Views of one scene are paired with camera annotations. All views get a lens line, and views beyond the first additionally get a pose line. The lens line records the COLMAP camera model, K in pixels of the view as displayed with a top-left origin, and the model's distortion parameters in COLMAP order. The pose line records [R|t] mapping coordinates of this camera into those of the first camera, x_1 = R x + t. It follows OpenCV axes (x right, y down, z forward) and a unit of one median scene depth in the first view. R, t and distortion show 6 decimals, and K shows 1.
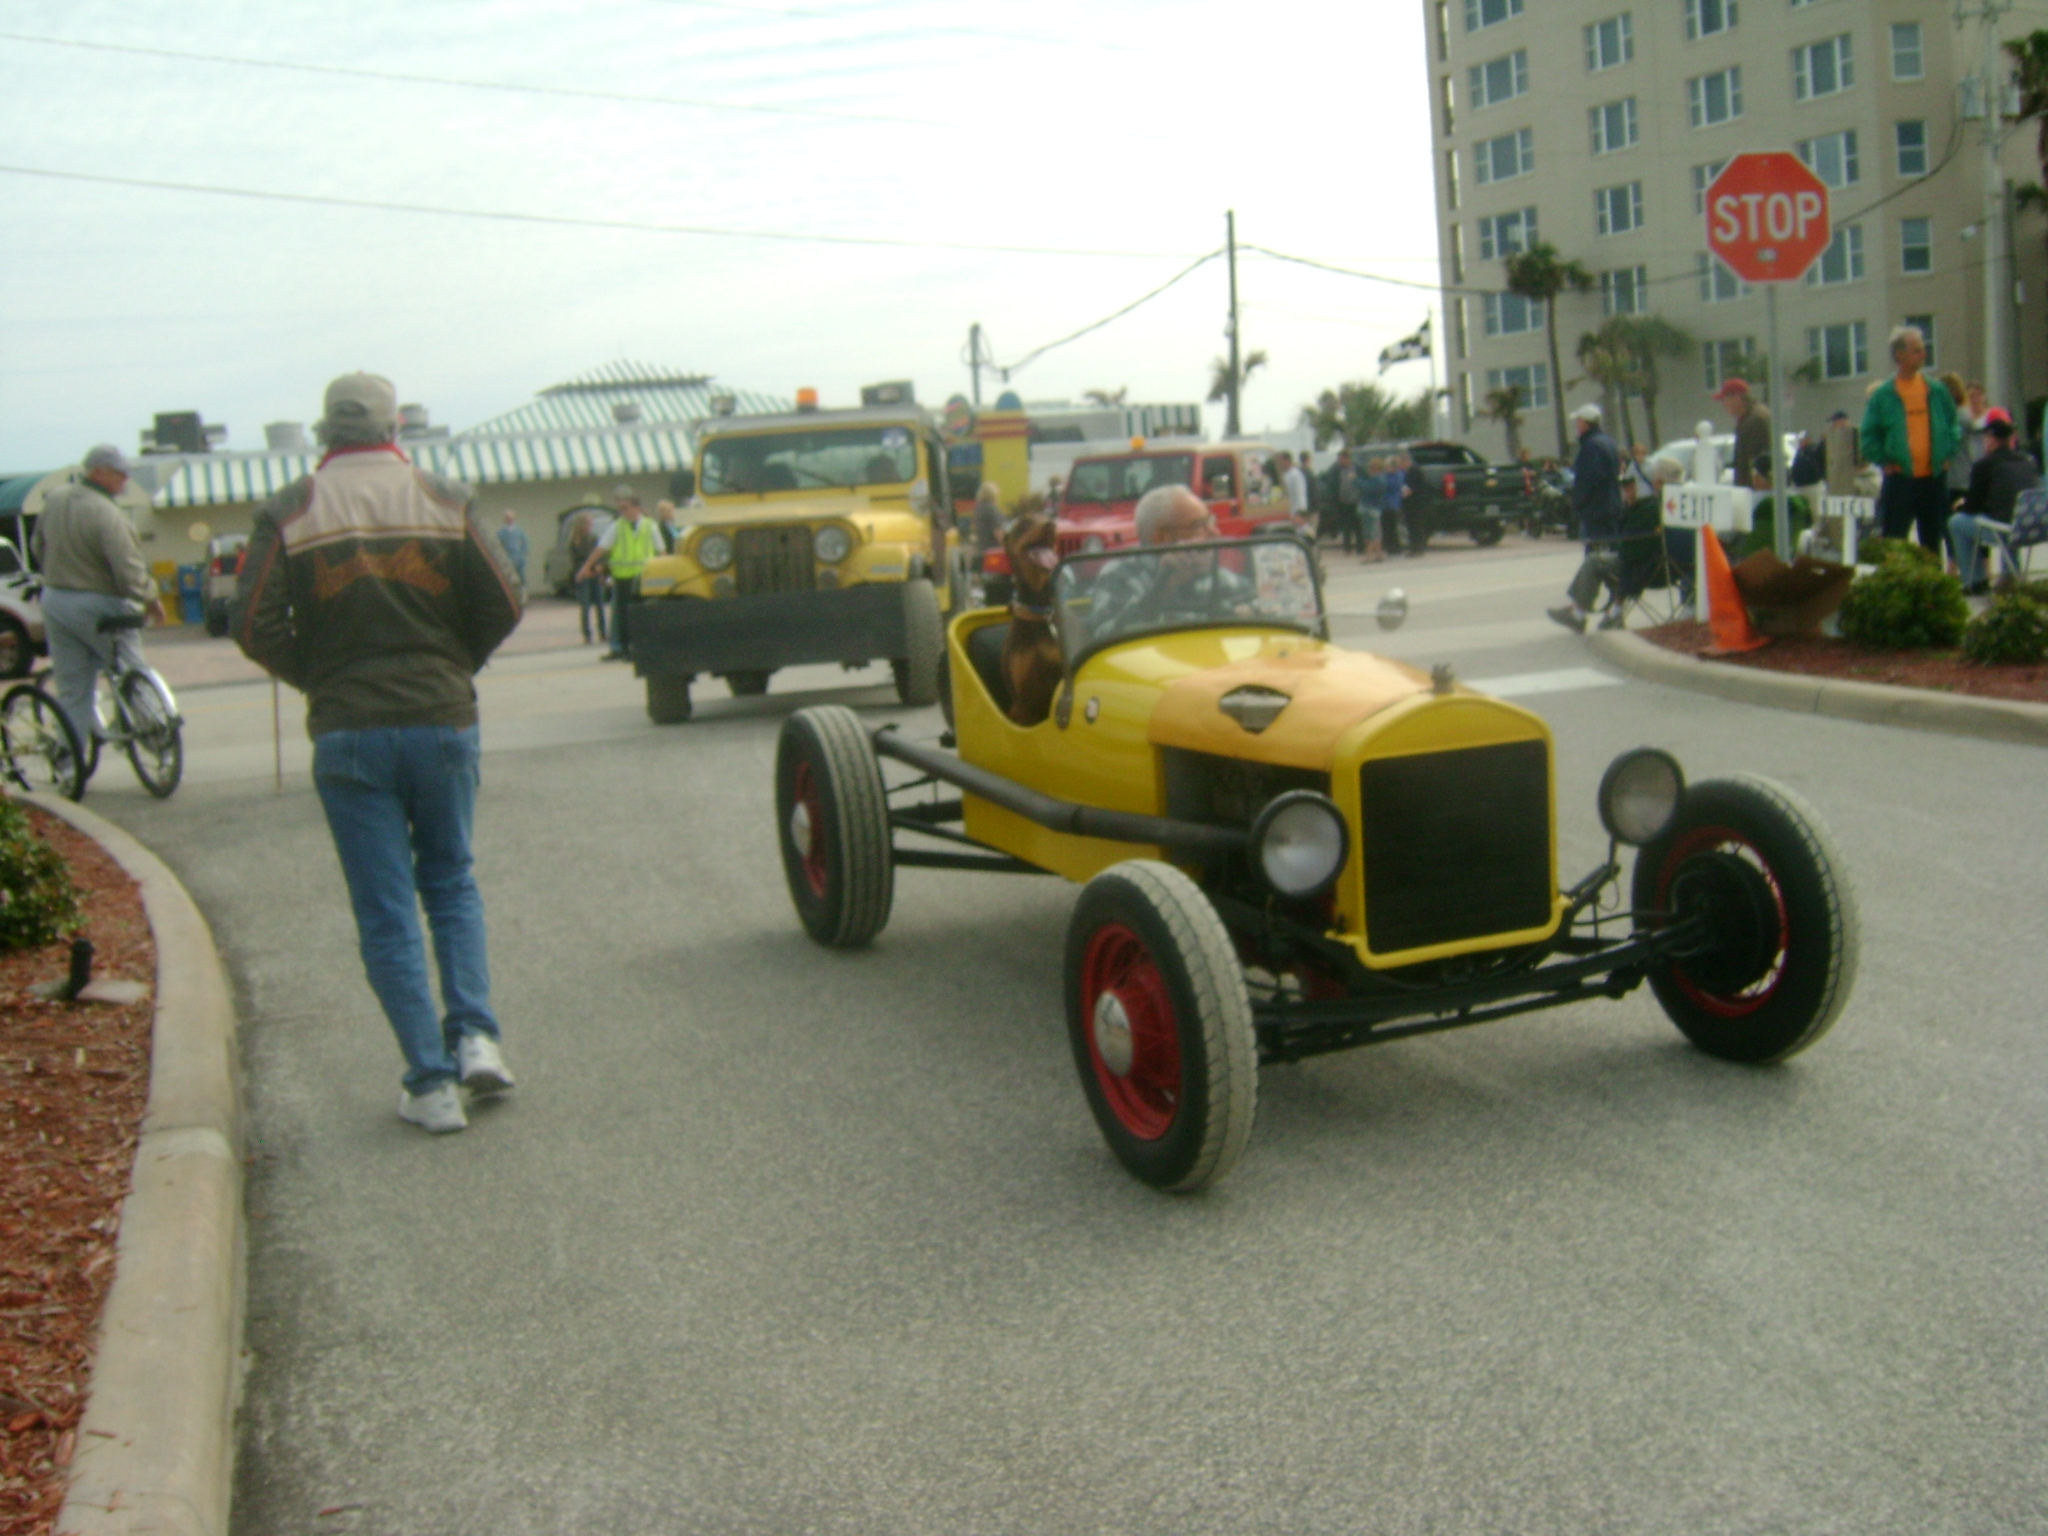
lens RADIAL K [[2137.8, 0, 1083.4], [0, 2137.8, 750.5], [0, 0, 1]] dist [-0.113427, 0.000000]
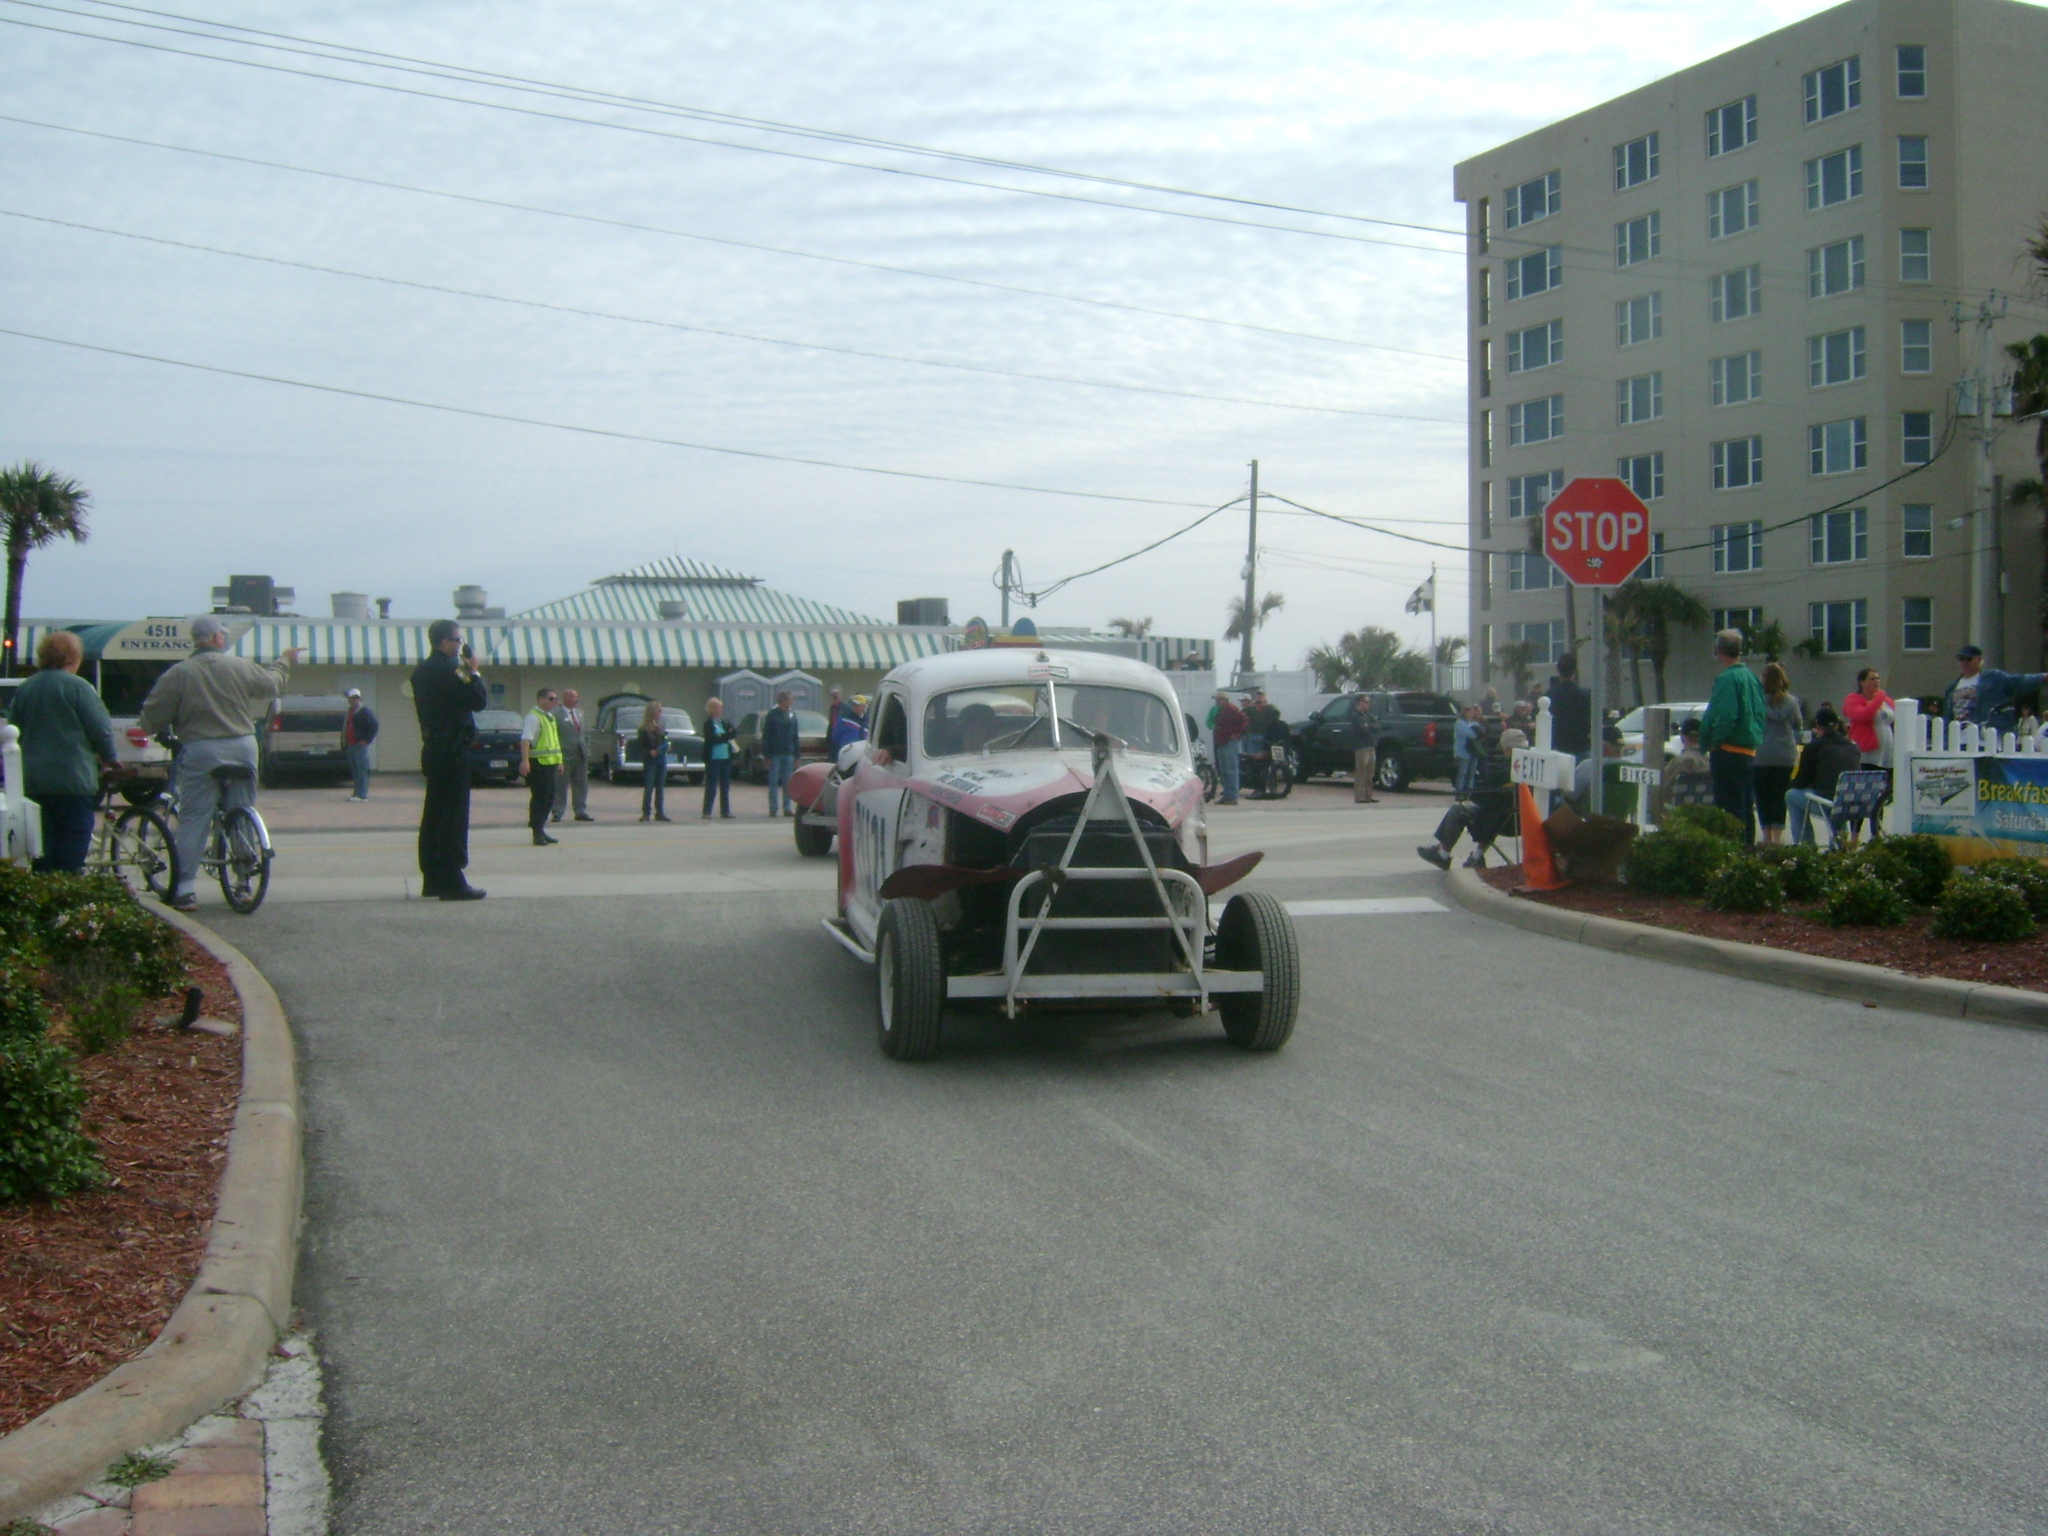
lens RADIAL K [[2137.8, 0, 1079.1], [0, 2137.8, 751.1], [0, 0, 1]] dist [-0.113427, 0.000000]
pose [[0.997227, 0.071140, -0.021836, 0.066205], [-0.072989, 0.992238, -0.100683, 0.015206], [0.014504, 0.101998, 0.994679, -0.204877]]
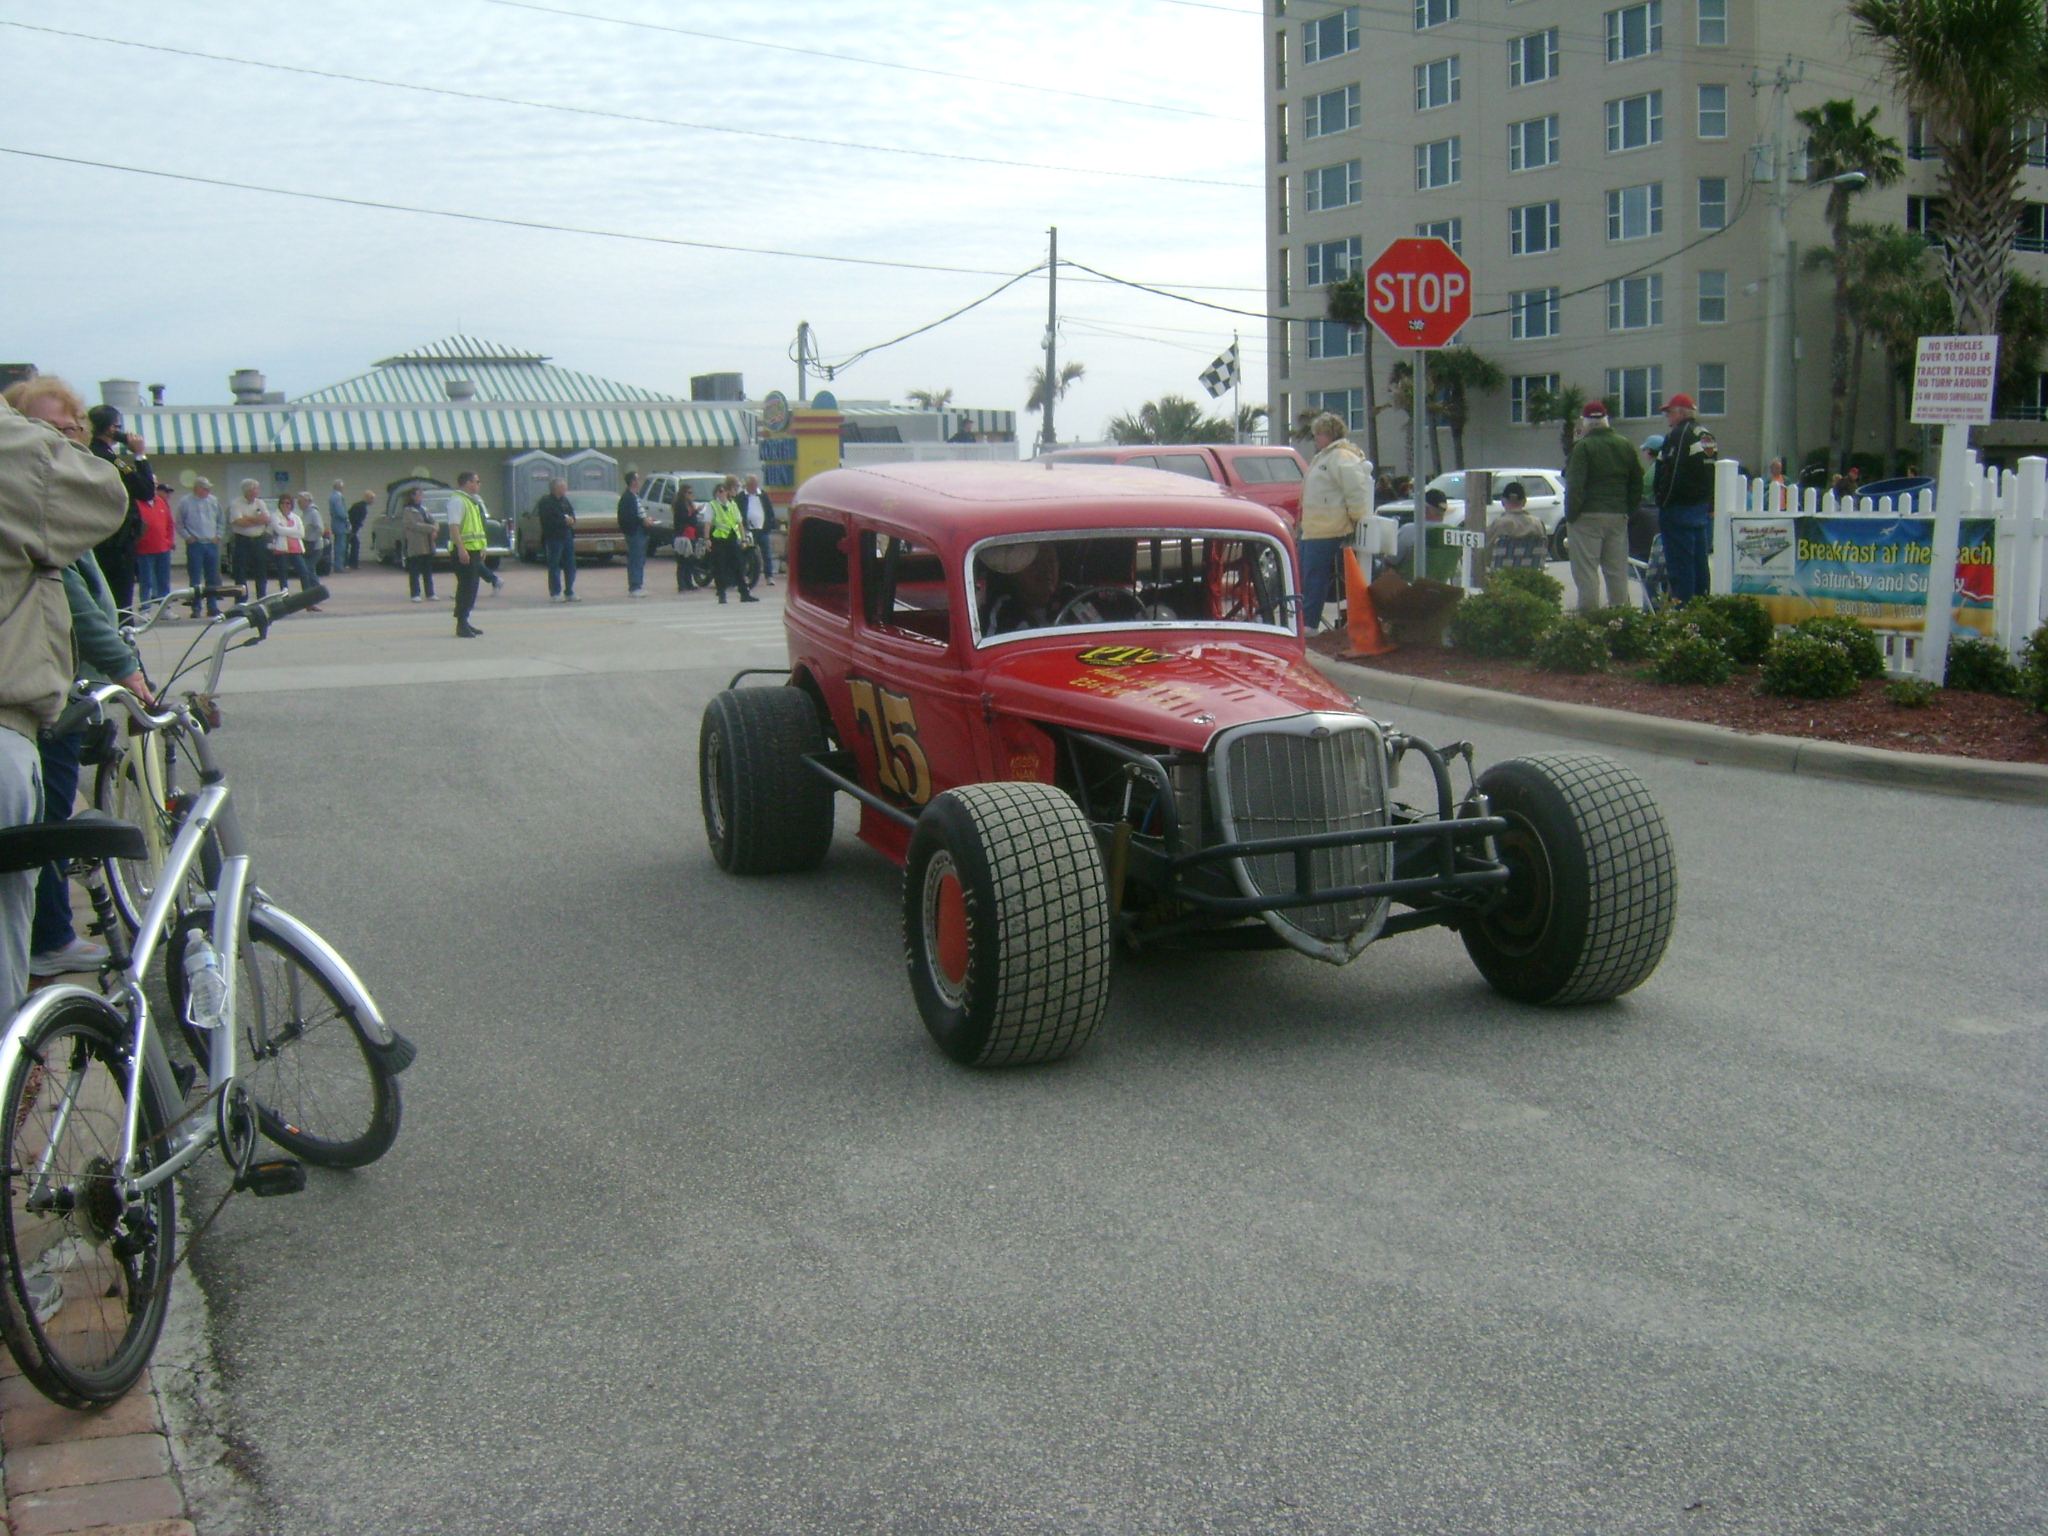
lens RADIAL K [[2137.8, 0, 1077.8], [0, 2137.8, 755.9], [0, 0, 1]] dist [-0.113427, 0.000000]
pose [[0.995928, 0.046043, 0.077513, 0.052174], [-0.046231, 0.998931, 0.000636, 0.017049], [-0.077400, -0.004217, 0.996991, -0.191053]]
